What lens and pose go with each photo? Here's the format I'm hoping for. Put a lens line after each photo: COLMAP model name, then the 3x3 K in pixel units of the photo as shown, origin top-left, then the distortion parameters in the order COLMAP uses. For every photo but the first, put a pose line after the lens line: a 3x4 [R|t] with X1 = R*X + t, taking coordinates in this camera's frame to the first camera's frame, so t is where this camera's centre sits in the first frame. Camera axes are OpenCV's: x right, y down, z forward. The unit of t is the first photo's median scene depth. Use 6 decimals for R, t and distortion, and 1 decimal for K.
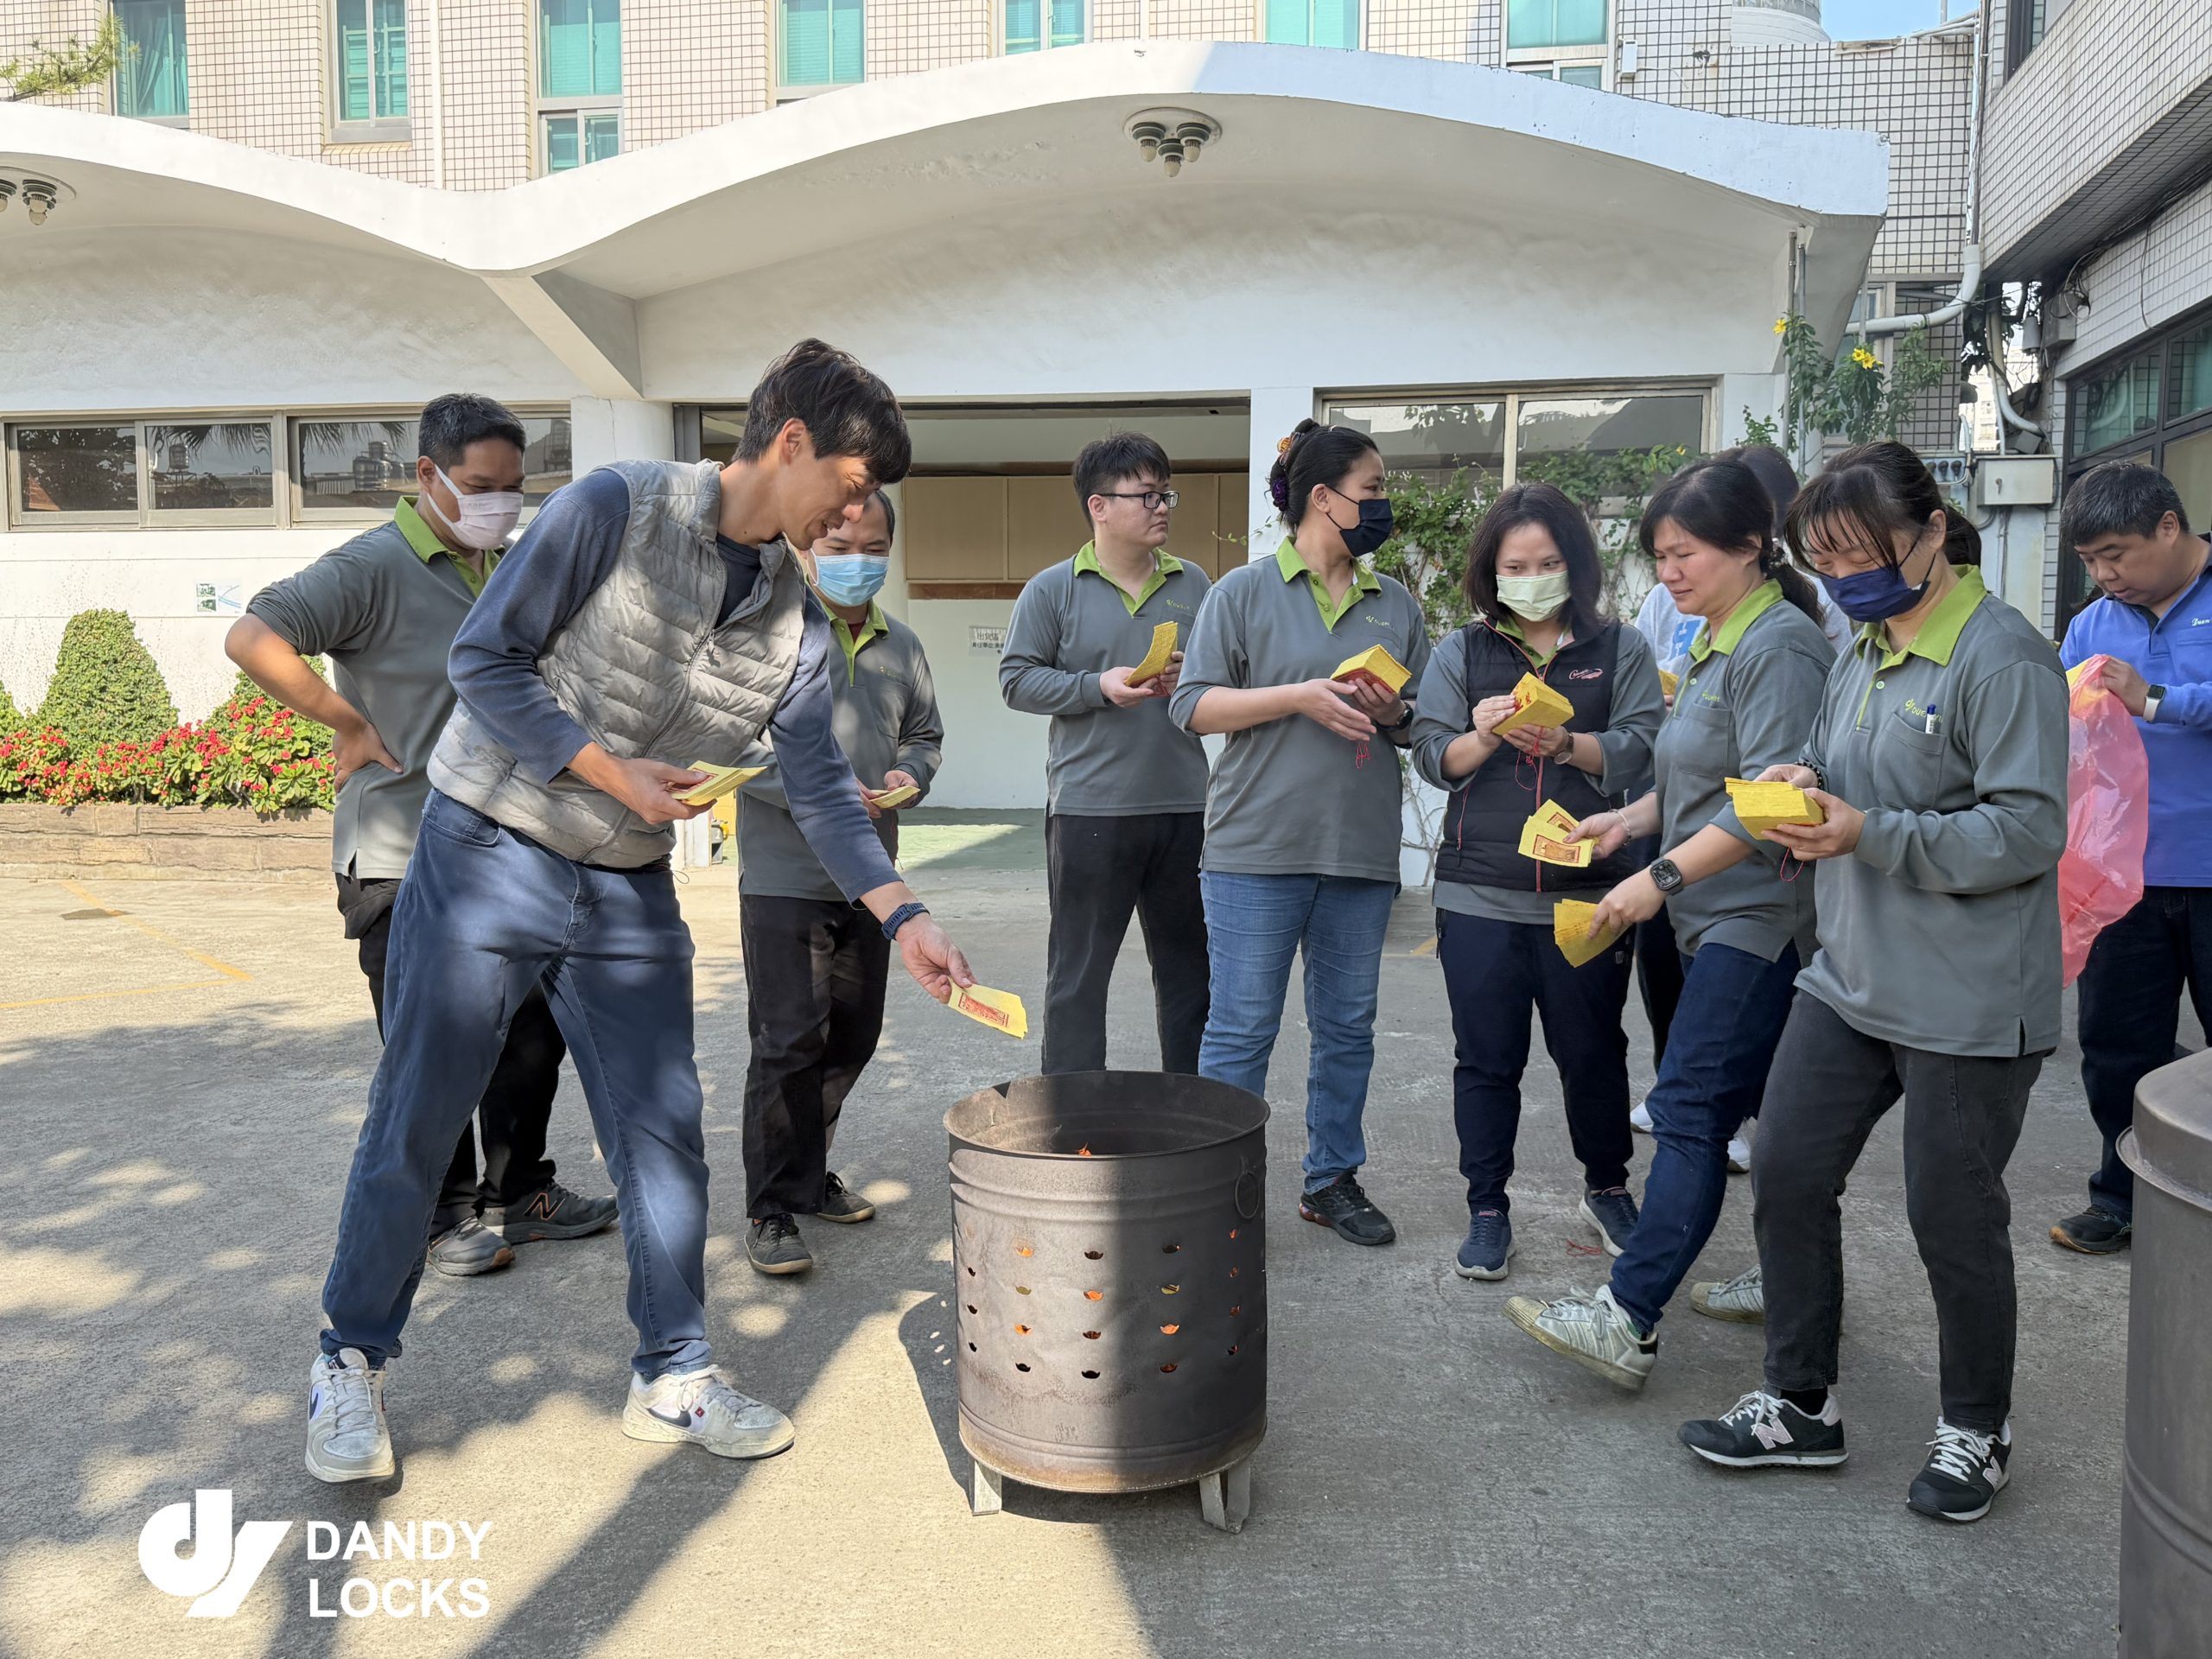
lens RADIAL K [[1808.1, 0, 1101.4], [0, 1808.1, 868.9], [0, 0, 1]] dist [0.077688, -0.133061]
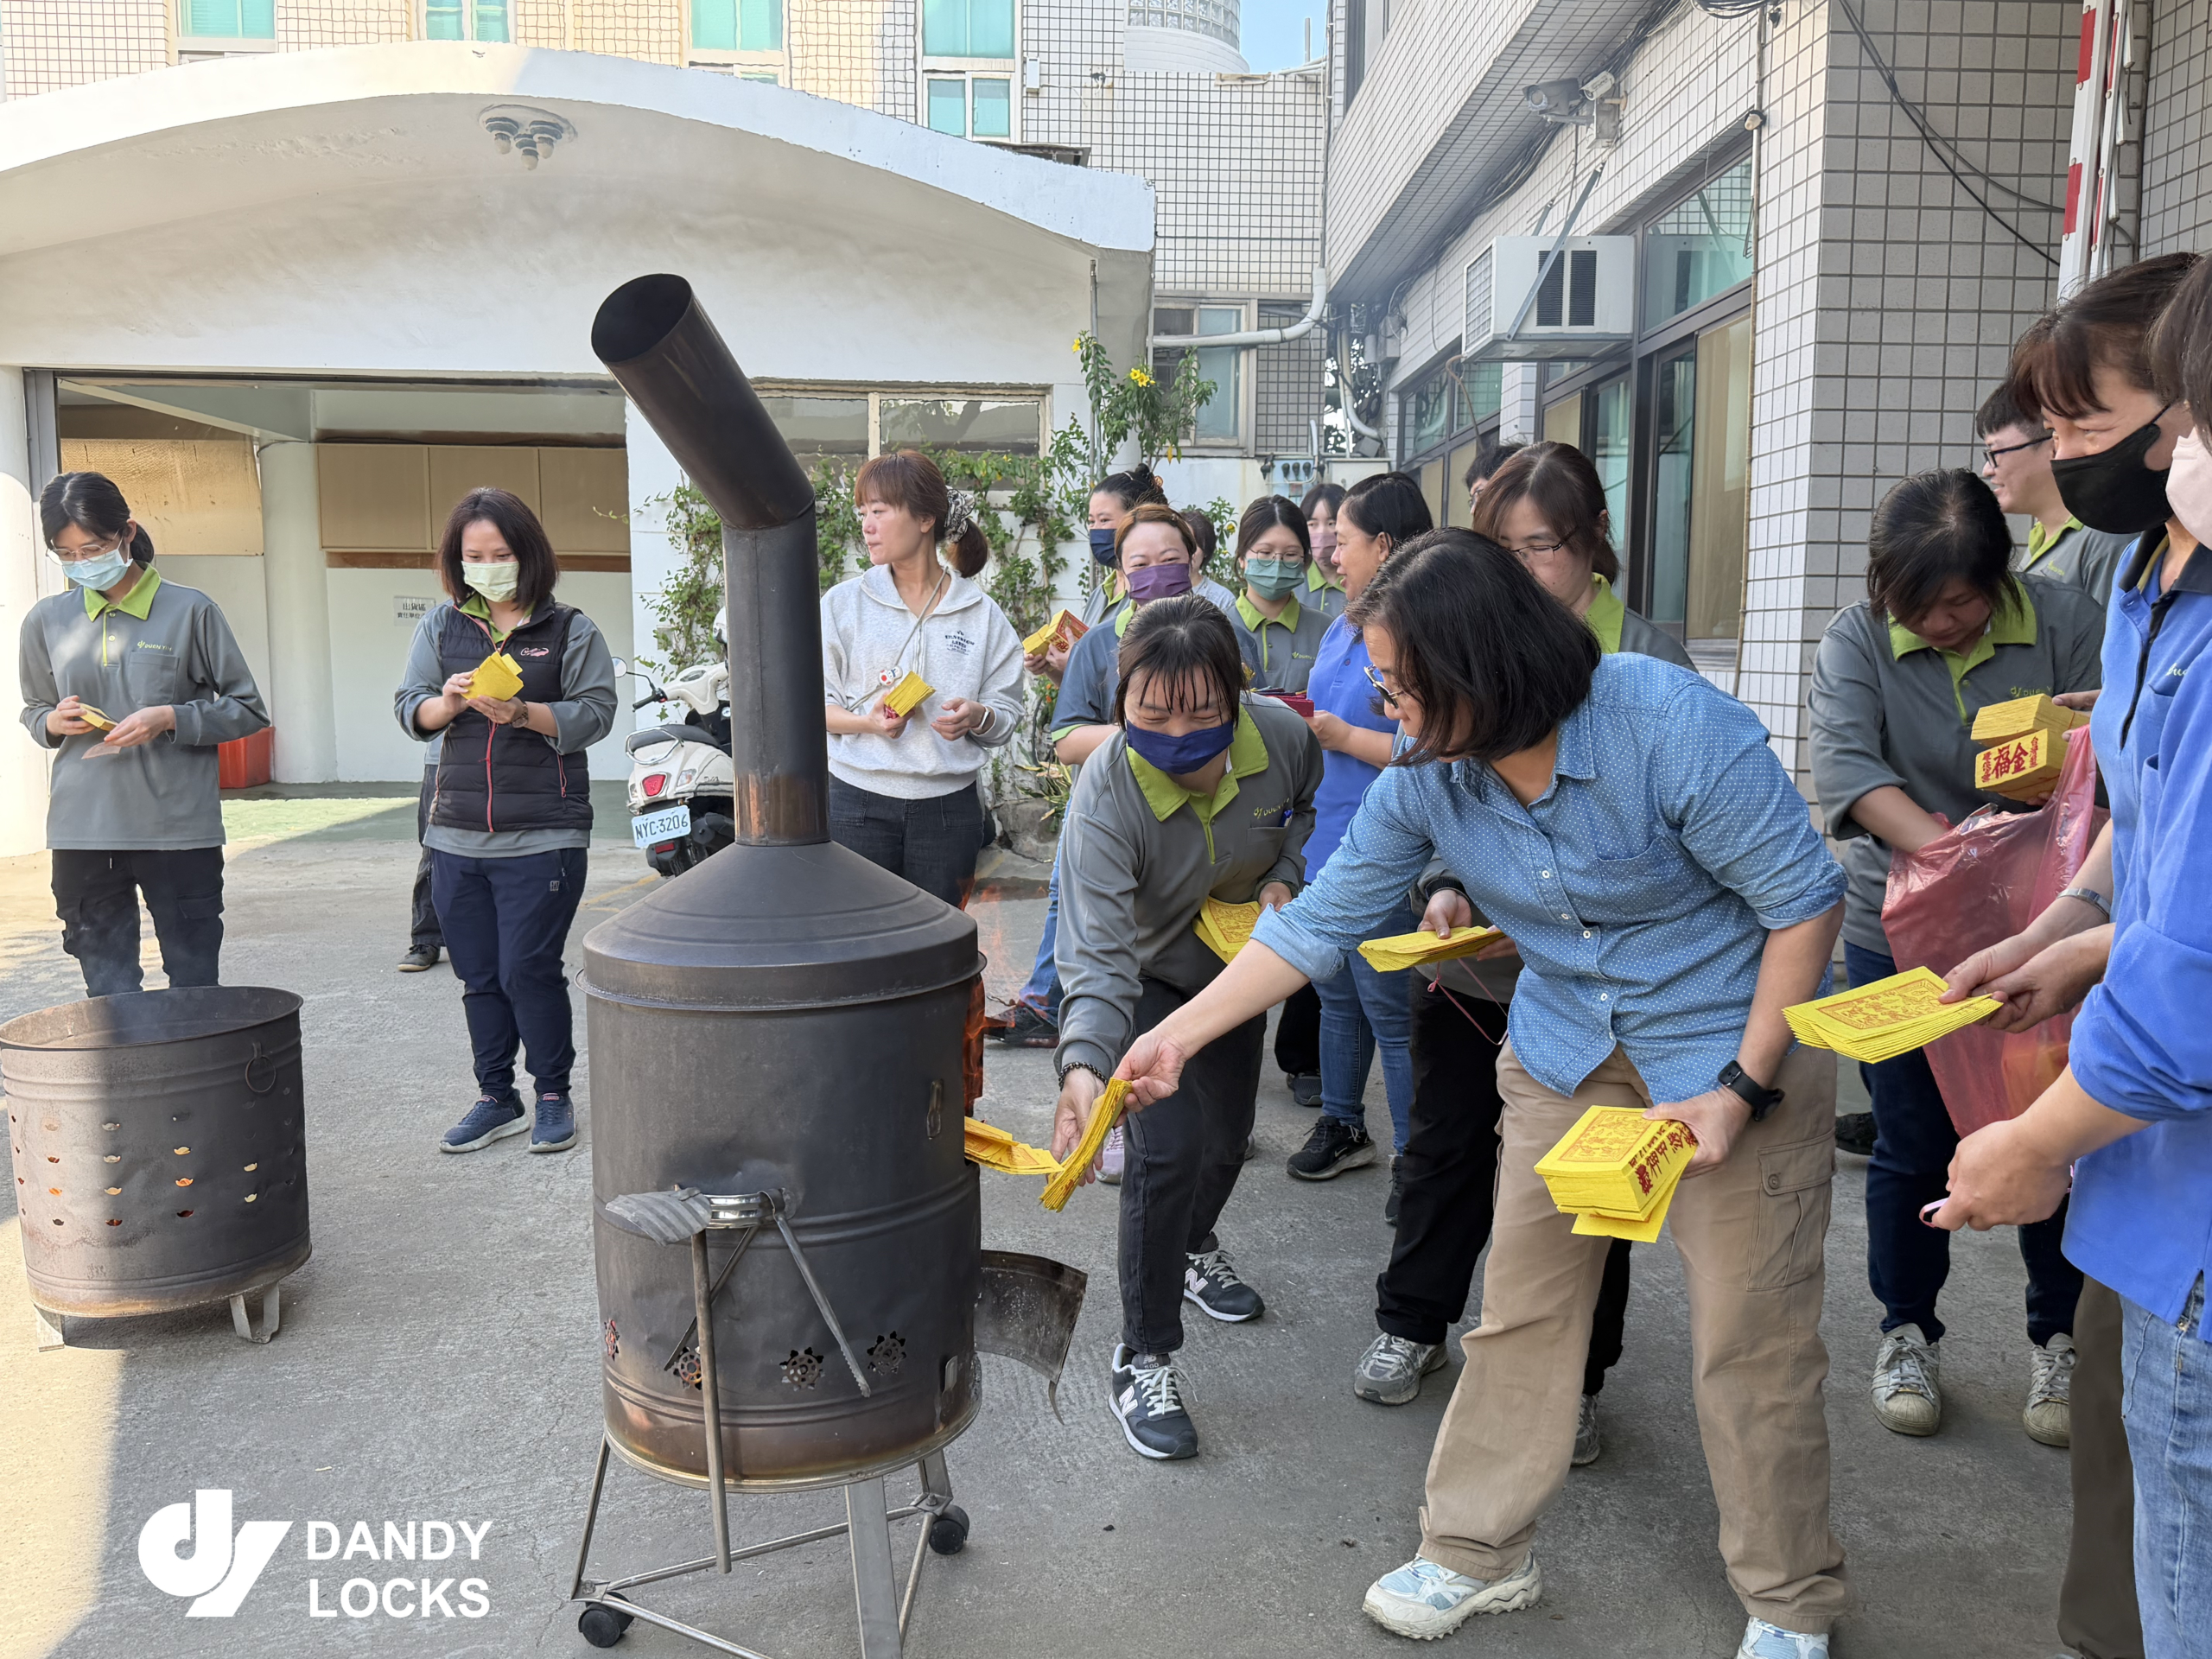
lens RADIAL K [[1808.1, 0, 1101.4], [0, 1808.1, 868.9], [0, 0, 1]] dist [0.077688, -0.133061]
pose [[0.970132, -0.028477, 0.240900, 0.077802], [0.024609, 0.999516, 0.019052, 0.006473], [-0.241326, -0.012554, 0.970363, -0.081817]]
